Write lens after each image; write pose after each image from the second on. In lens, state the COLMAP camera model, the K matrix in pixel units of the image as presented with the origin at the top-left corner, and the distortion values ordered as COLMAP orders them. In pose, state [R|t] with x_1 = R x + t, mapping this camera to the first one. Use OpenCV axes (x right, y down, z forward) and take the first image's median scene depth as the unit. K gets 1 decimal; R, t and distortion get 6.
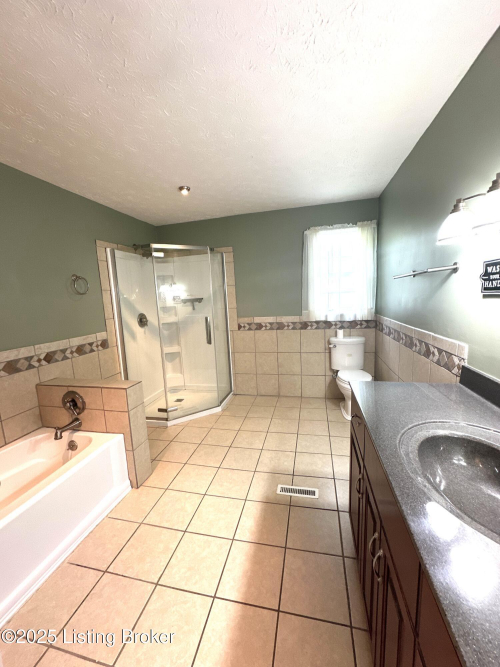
lens RADIAL K [[265.9, 0, 249.6], [0, 265.9, 334.5], [0, 0, 1]] dist [-0.001791, 0.000412]
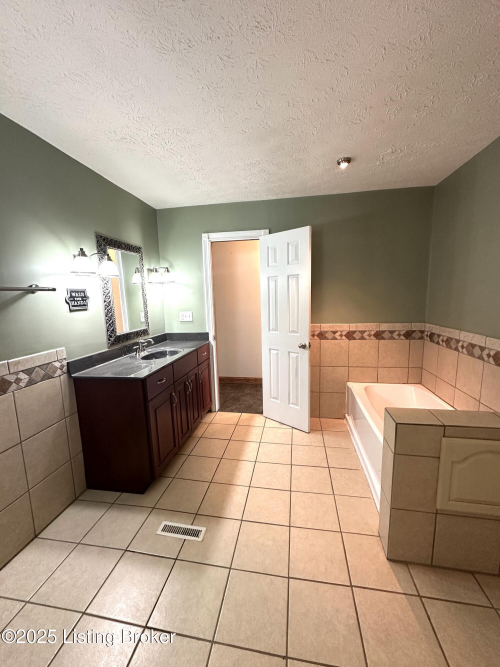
lens RADIAL K [[265.9, 0, 249.7], [0, 265.9, 334.9], [0, 0, 1]] dist [-0.001791, 0.000412]
pose [[-0.995668, 0.082417, -0.043036, -0.070315], [0.066117, 0.953053, 0.295498, -0.321739], [0.065370, 0.291373, -0.954373, 2.083458]]
